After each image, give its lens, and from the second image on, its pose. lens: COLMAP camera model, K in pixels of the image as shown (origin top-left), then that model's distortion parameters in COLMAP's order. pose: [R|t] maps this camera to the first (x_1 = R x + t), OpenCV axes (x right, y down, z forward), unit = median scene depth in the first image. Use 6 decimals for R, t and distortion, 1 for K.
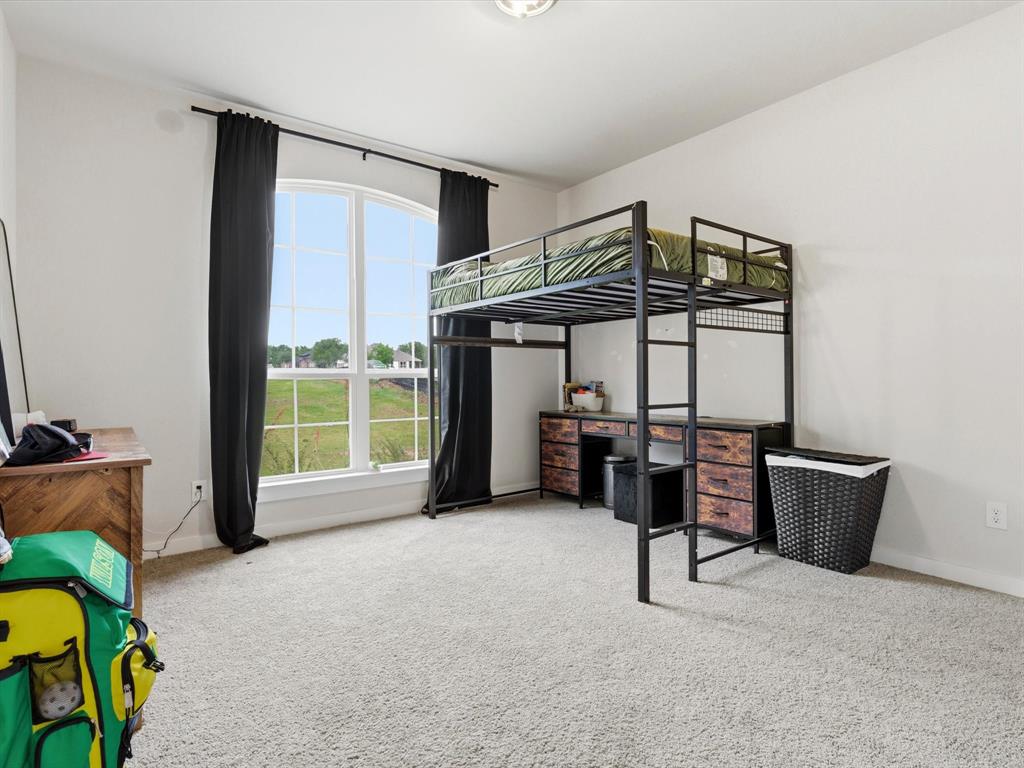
lens RADIAL K [[550.0, 0, 512.0], [0, 550.0, 384.0], [0, 0, 1]] dist [0.000016, -0.000244]
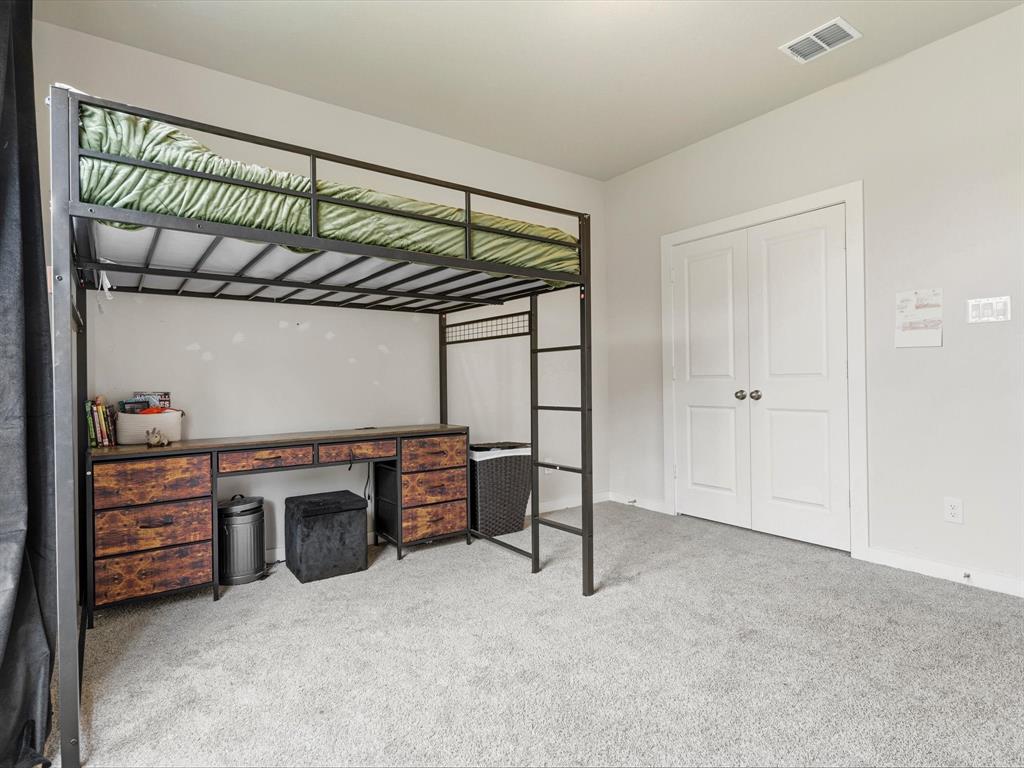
lens RADIAL K [[550.0, 0, 512.0], [0, 550.0, 384.0], [0, 0, 1]] dist [0.000016, -0.000244]
pose [[0.005414, 0.006287, 0.999966, -0.619989], [0.021506, 0.999748, -0.006402, -0.002208], [-0.999754, 0.021540, 0.005278, 0.854626]]
